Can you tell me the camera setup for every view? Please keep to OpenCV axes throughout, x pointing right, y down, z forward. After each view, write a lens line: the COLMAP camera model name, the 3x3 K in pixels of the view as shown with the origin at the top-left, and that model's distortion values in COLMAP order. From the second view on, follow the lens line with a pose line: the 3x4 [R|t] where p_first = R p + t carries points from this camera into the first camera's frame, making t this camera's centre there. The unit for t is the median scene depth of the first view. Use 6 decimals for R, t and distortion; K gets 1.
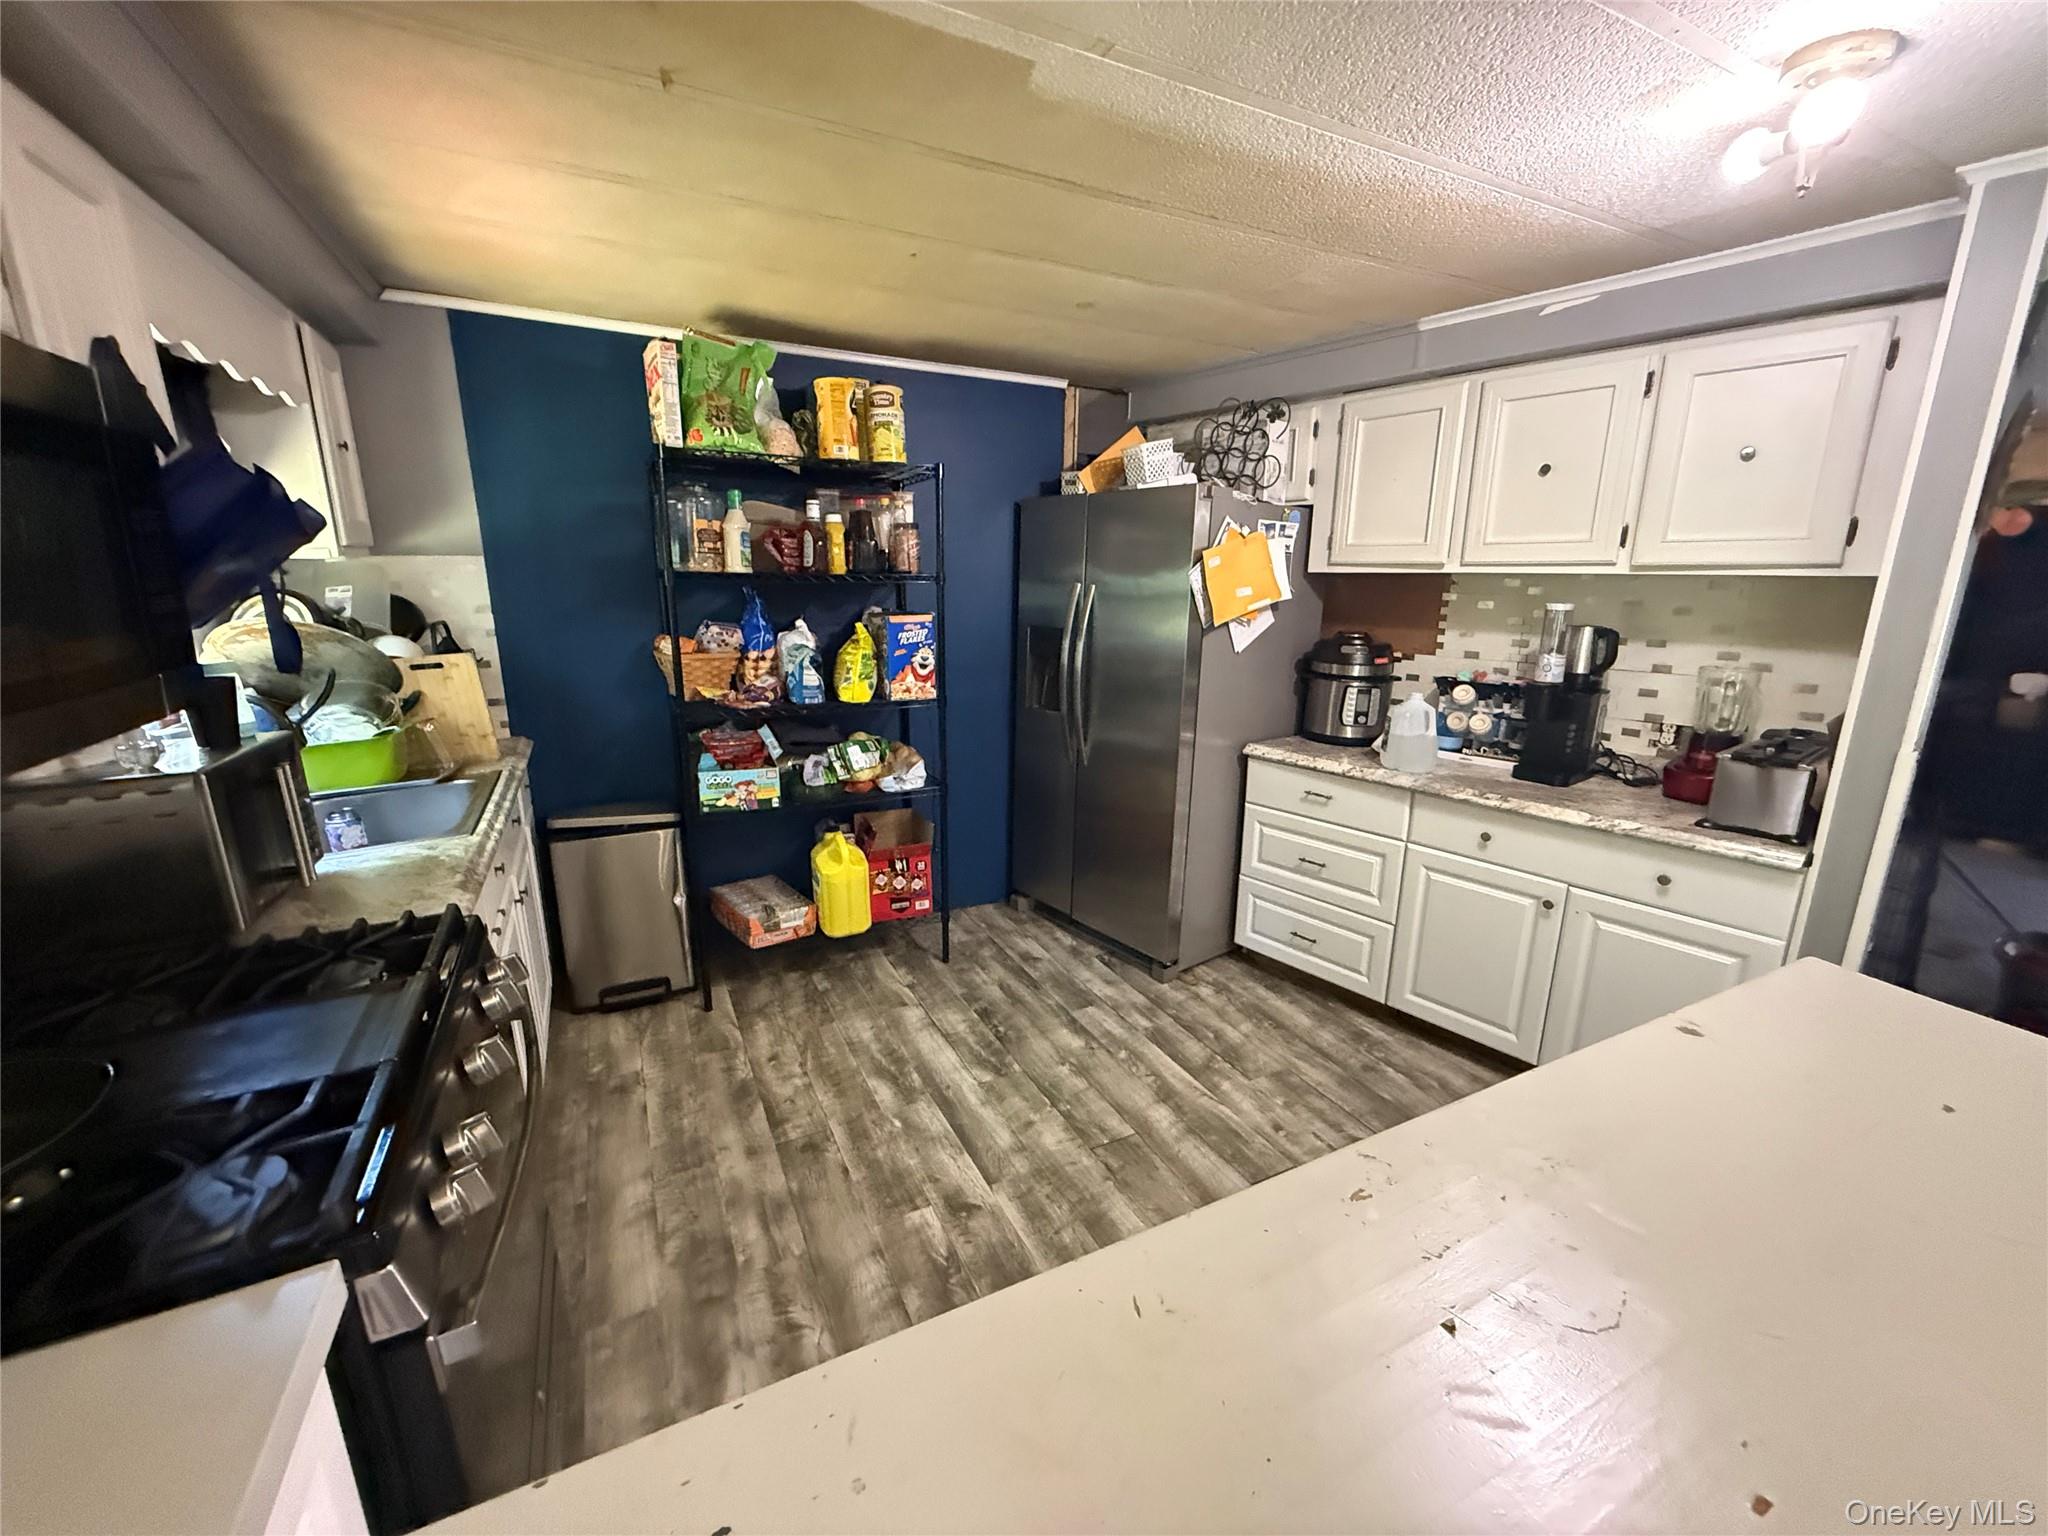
lens RADIAL K [[817.2, 0, 1019.9], [0, 817.2, 770.7], [0, 0, 1]] dist [0.000093, -0.000535]
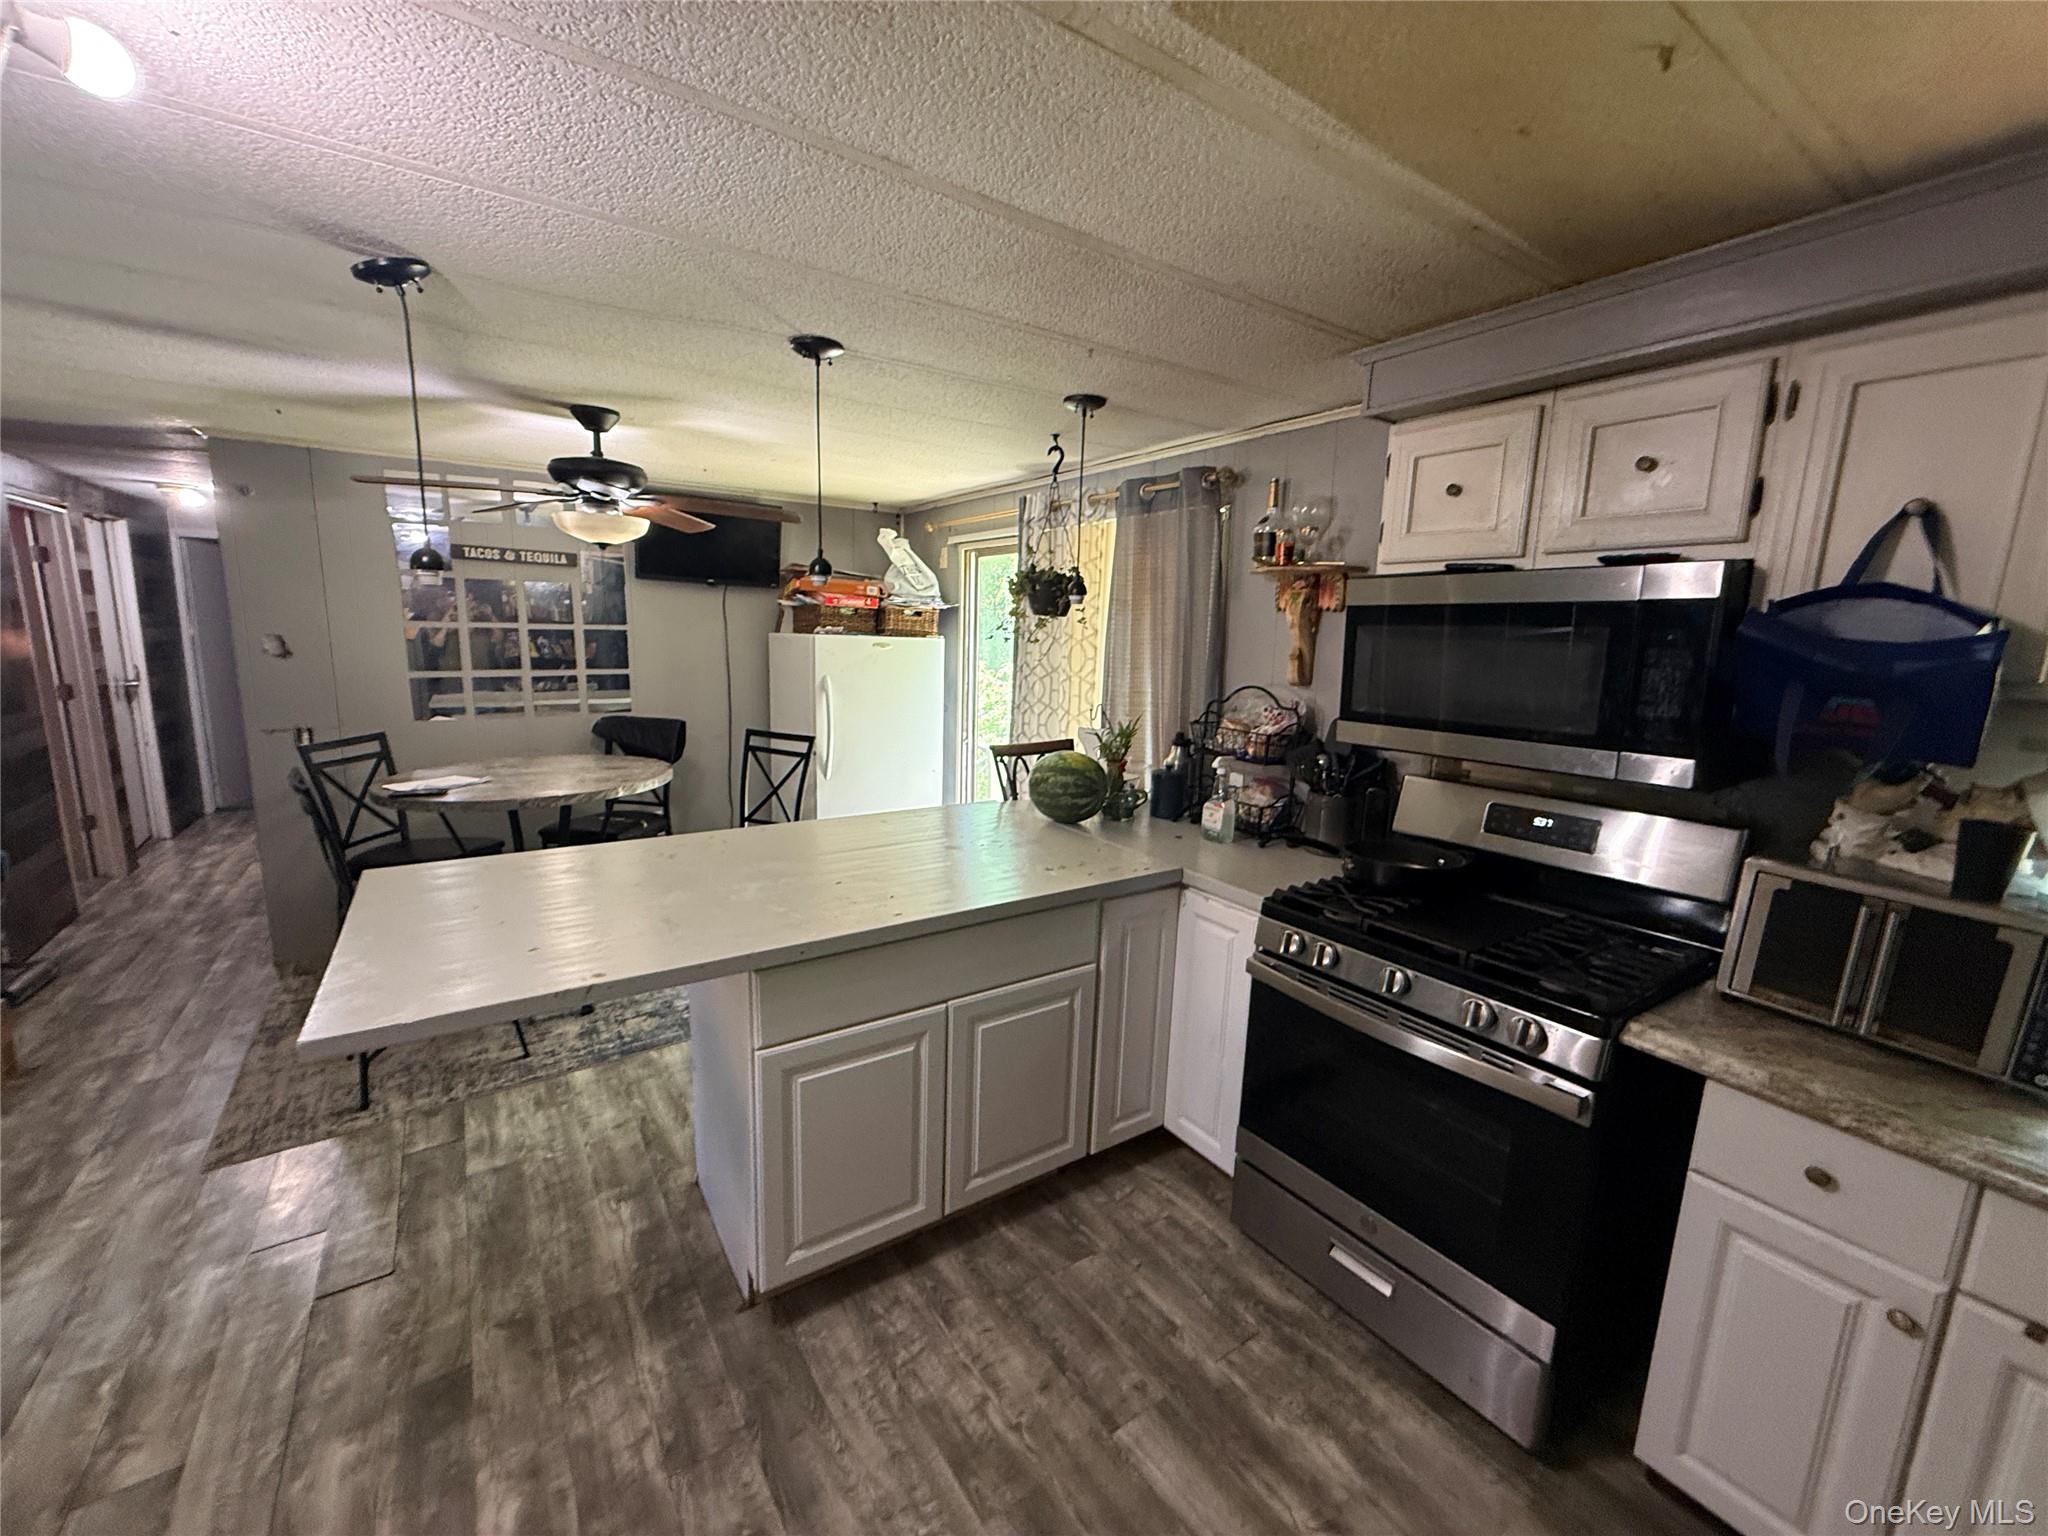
lens RADIAL K [[820.6, 0, 1016.1], [0, 820.6, 770.9], [0, 0, 1]] dist [0.001222, -0.000488]
pose [[-0.991927, -0.008729, -0.126511, 0.103552], [-0.059624, 0.912584, 0.404519, -0.234129], [0.111921, 0.408797, -0.905737, 0.827084]]
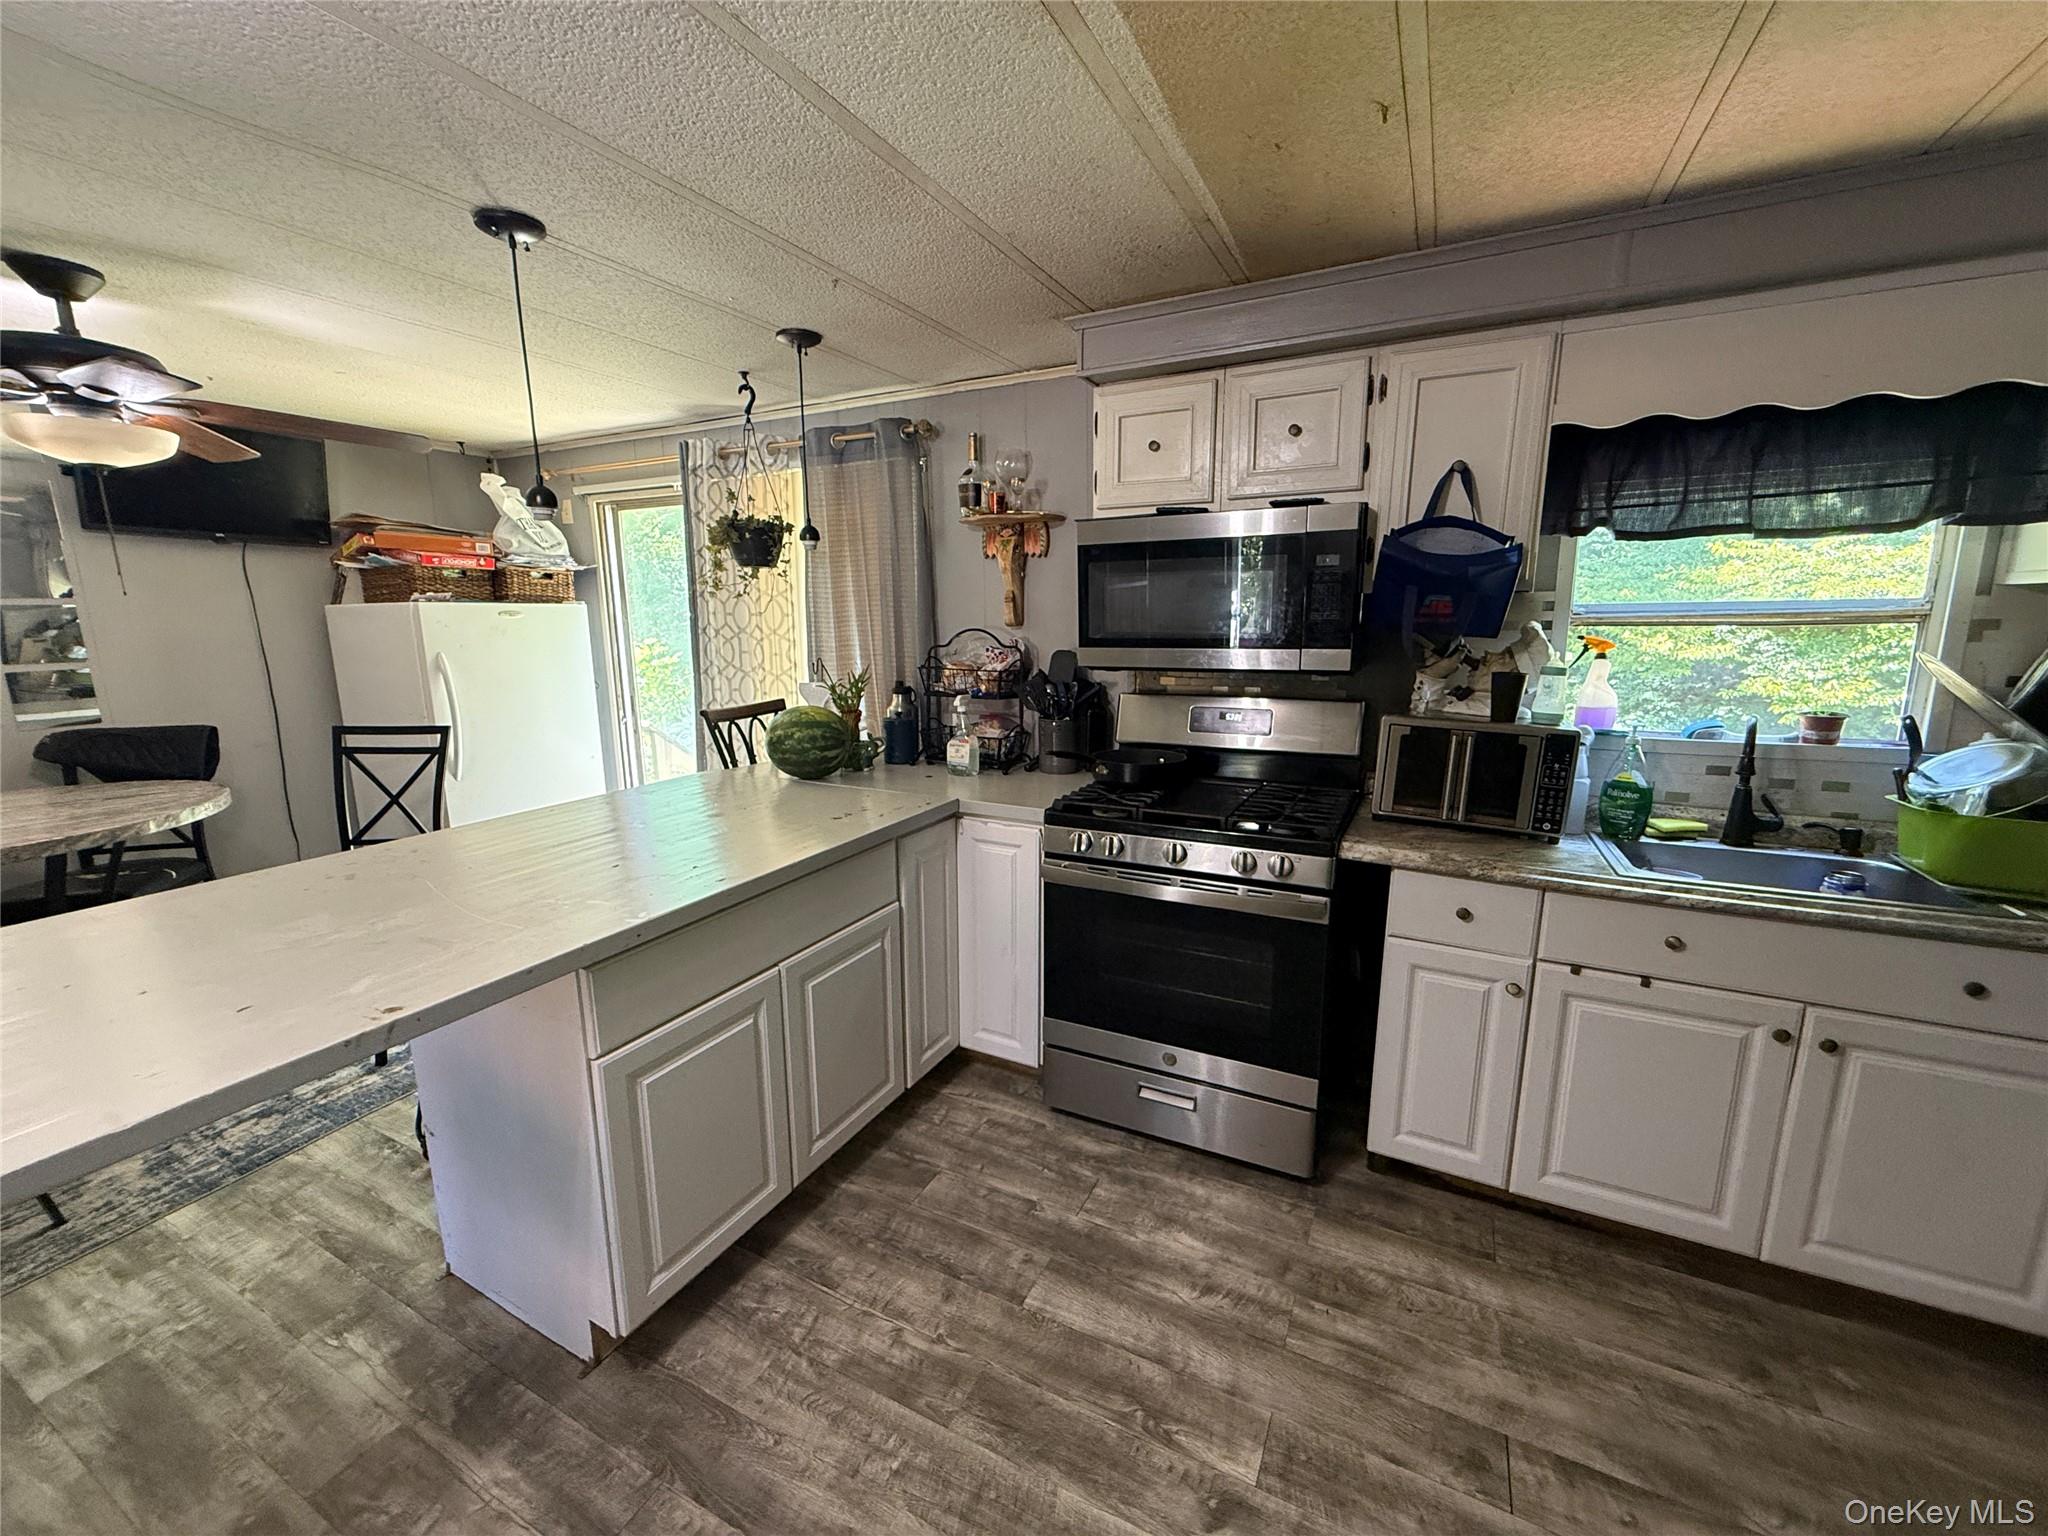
lens RADIAL K [[821.3, 0, 1019.4], [0, 821.3, 771.8], [0, 0, 1]] dist [0.000125, -0.000029]
pose [[-0.810988, 0.115550, -0.573539, 0.271219], [-0.139429, 0.913888, 0.381273, -0.189965], [0.568206, 0.389175, -0.725041, 0.797360]]
